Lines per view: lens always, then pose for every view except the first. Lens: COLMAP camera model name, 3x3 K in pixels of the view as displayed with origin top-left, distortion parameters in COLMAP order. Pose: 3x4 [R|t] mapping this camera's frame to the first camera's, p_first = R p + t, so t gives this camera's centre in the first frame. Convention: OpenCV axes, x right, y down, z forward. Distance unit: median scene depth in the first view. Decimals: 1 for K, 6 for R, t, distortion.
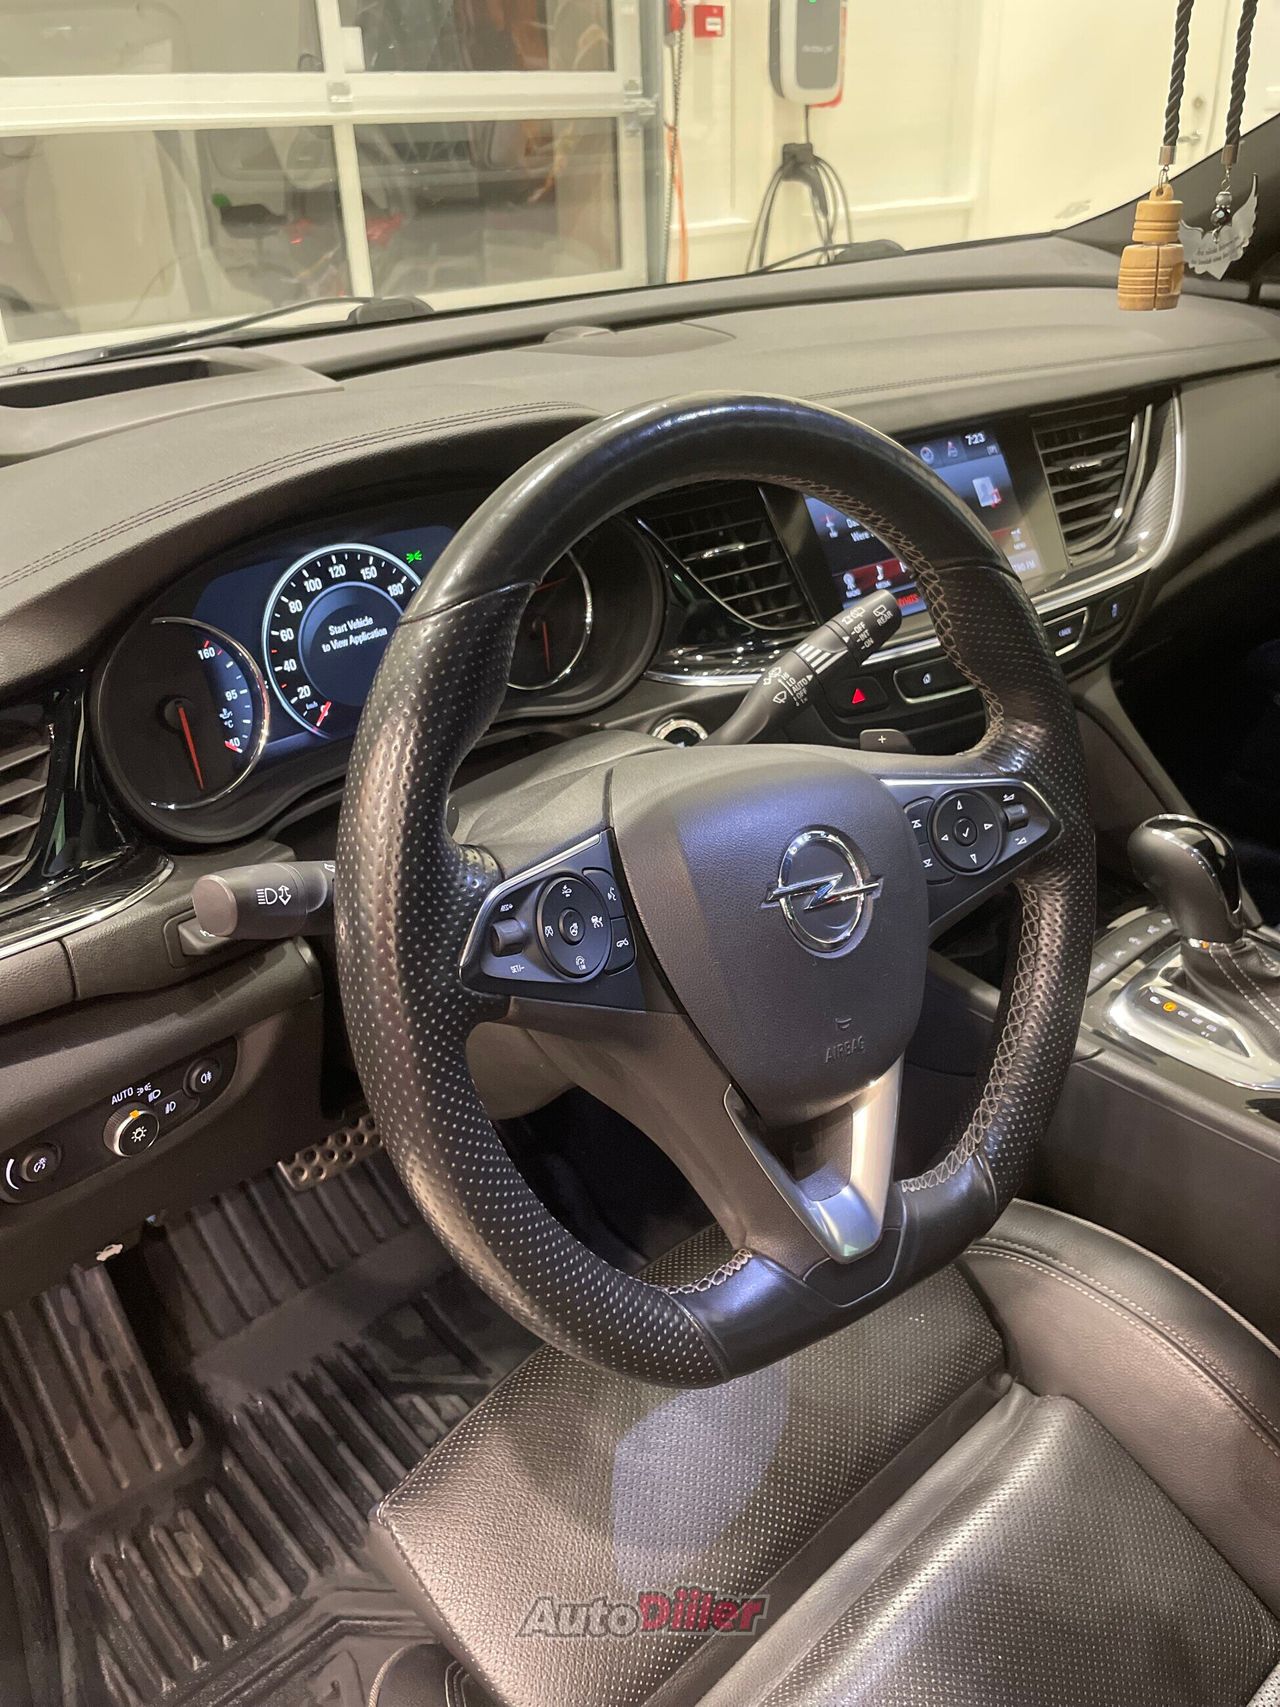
lens RADIAL K [[1317.6, 0, 640.0], [0, 1317.6, 853.5], [0, 0, 1]] dist [0.001342, -0.001237]
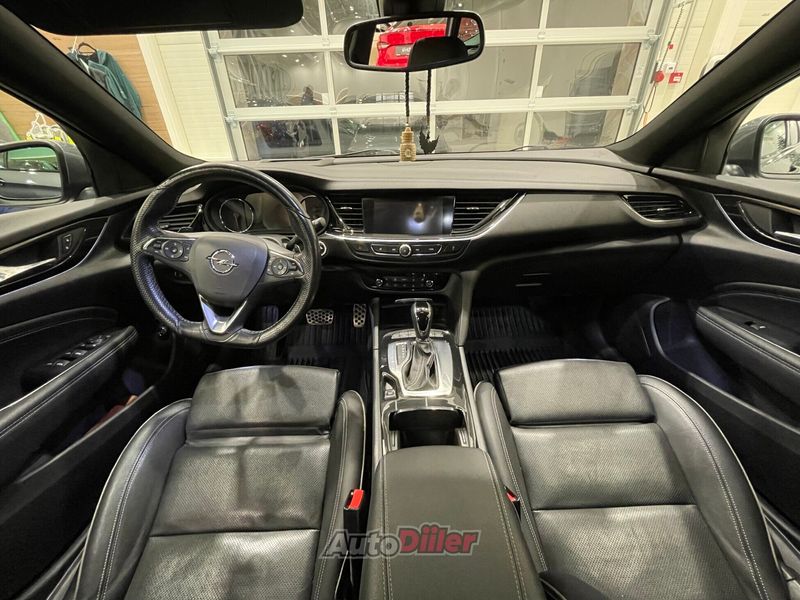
lens RADIAL K [[319.7, 0, 400.0], [0, 319.7, 300.0], [0, 0, 1]] dist [0.000171, 0.000094]
pose [[0.755343, 0.328350, -0.567137, 0.175858], [-0.313475, 0.941023, 0.127313, -0.025958], [0.575492, 0.081619, 0.813725, 0.047609]]
